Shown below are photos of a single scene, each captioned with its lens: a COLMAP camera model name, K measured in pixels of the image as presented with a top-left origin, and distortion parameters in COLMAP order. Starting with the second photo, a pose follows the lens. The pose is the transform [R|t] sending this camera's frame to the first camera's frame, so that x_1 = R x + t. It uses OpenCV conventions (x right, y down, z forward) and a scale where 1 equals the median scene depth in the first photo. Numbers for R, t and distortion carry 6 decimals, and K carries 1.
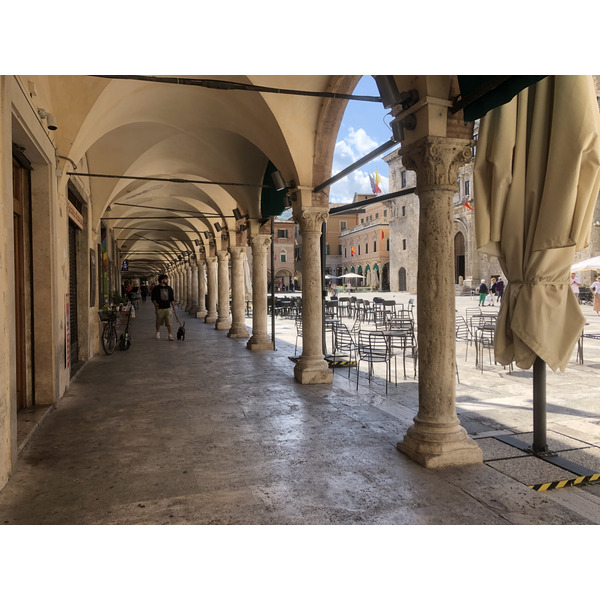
lens RADIAL K [[500.9, 0, 300.0], [0, 500.9, 300.0], [0, 0, 1]] dist [0.031767, 0.001177]
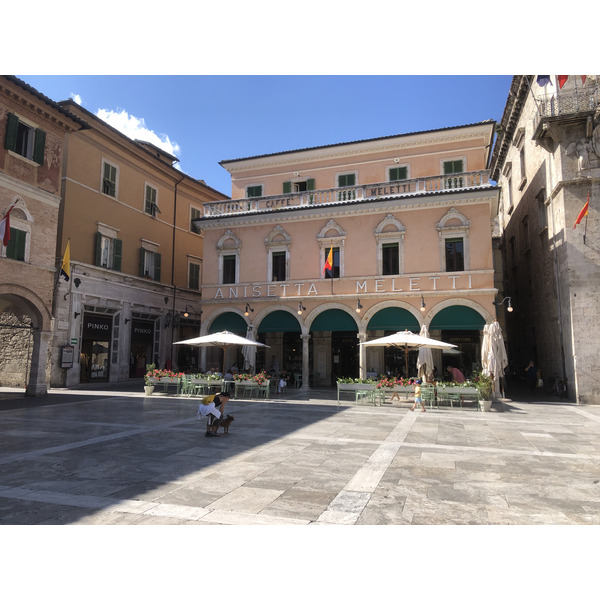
lens RADIAL K [[489.4, 0, 298.0], [0, 489.4, 292.0], [0, 0, 1]] dist [0.010836, -0.001903]
pose [[0.588177, 0.143722, 0.795859, -0.129677], [-0.006349, 0.984873, -0.173163, -0.025329], [-0.808707, 0.096798, 0.580192, 0.773449]]
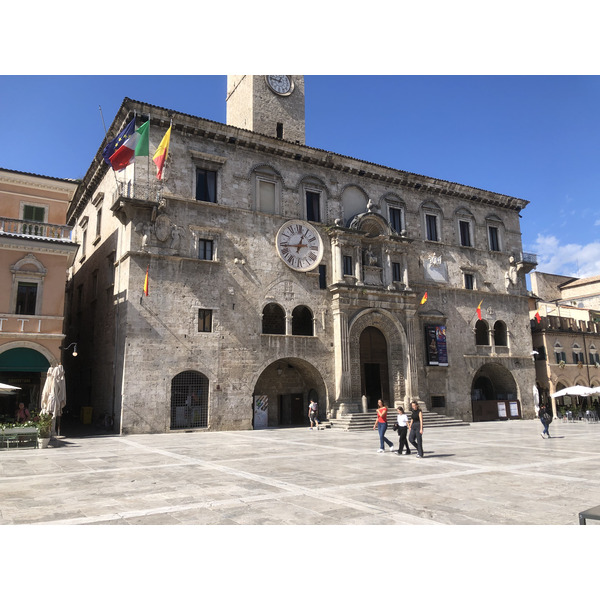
lens RADIAL K [[500.9, 0, 300.0], [0, 500.9, 300.0], [0, 0, 1]] dist [0.031767, 0.001177]
pose [[-0.218386, 0.213433, 0.952236, -0.175764], [0.045913, 0.976956, -0.208444, -0.024826], [-0.974782, -0.001801, -0.223153, 0.770727]]
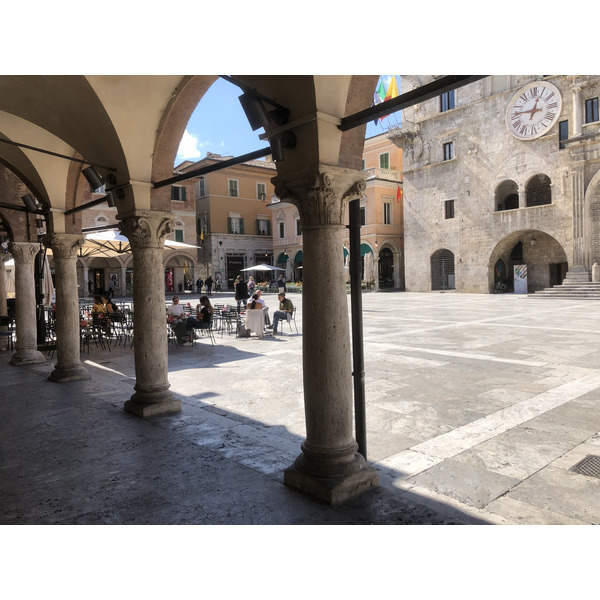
lens RADIAL K [[470.2, 0, 300.0], [0, 470.2, 300.0], [0, 0, 1]] dist [0.030681, 0.000921]
pose [[0.920884, -0.019630, 0.389341, -0.118289], [0.015259, 0.999781, 0.014317, -0.014598], [-0.389537, -0.007243, 0.920982, 0.441463]]
